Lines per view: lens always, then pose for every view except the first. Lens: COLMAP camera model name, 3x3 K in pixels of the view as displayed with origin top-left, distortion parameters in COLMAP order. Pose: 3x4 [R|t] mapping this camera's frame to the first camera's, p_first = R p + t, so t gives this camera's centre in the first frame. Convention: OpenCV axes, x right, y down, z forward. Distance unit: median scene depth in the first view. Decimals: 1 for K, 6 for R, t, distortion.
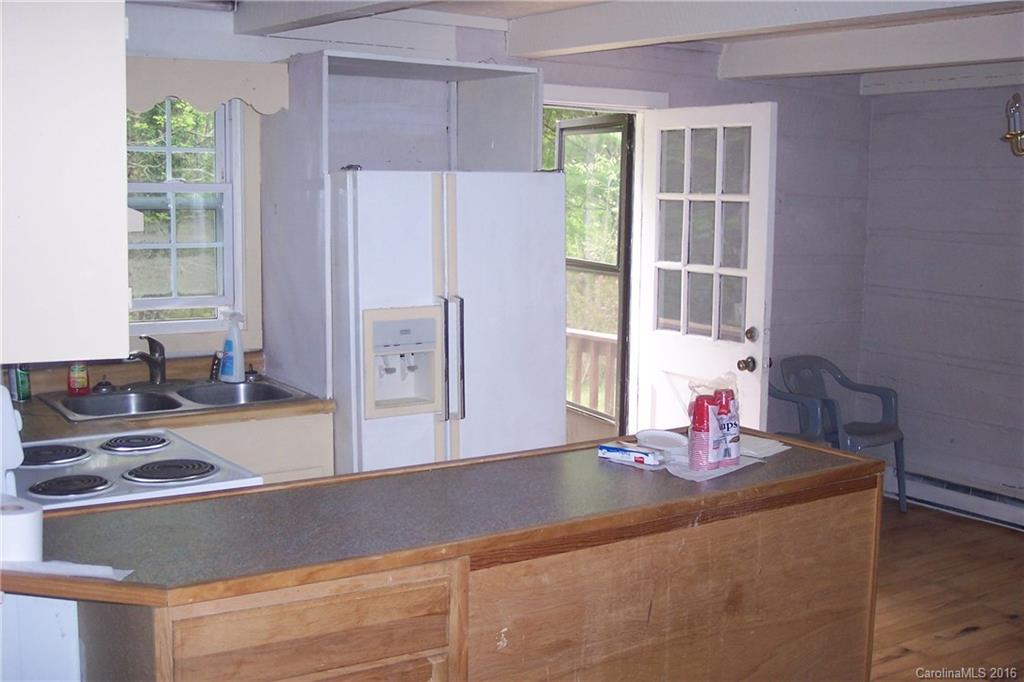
lens RADIAL K [[1178.8, 0, 512.0], [0, 1178.8, 341.0], [0, 0, 1]] dist [-0.156187, 0.253986]
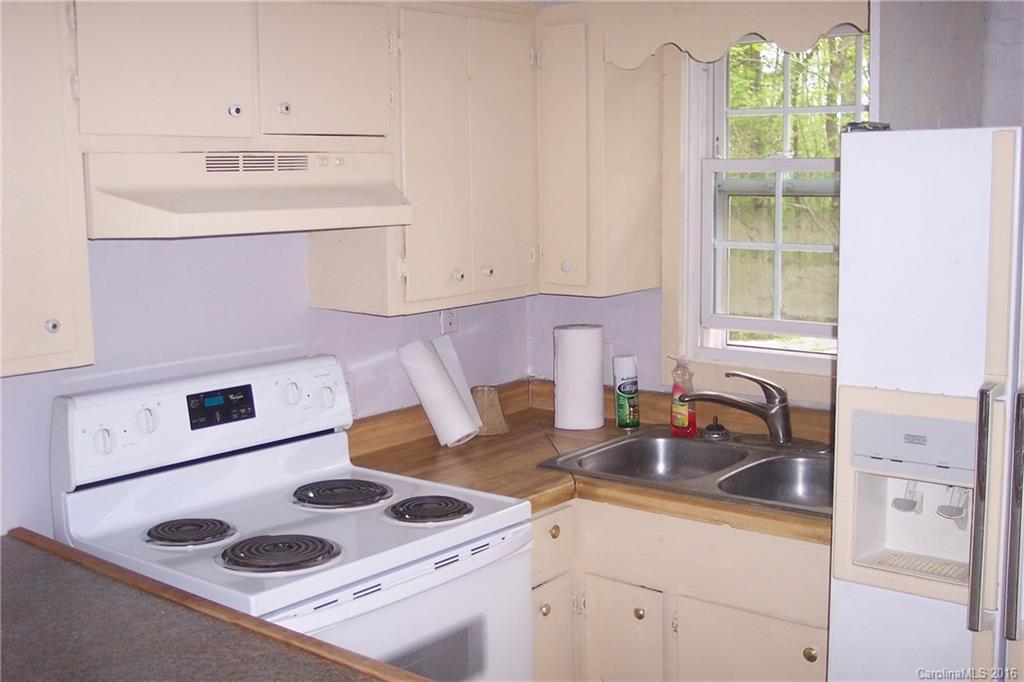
lens RADIAL K [[1178.8, 0, 512.0], [0, 1178.8, 341.0], [0, 0, 1]] dist [-0.156187, 0.253986]
pose [[0.315026, 0.122707, -0.941117, 0.319095], [-0.093019, 0.990825, 0.098052, -0.081084], [0.944514, 0.056653, 0.323549, 0.627007]]
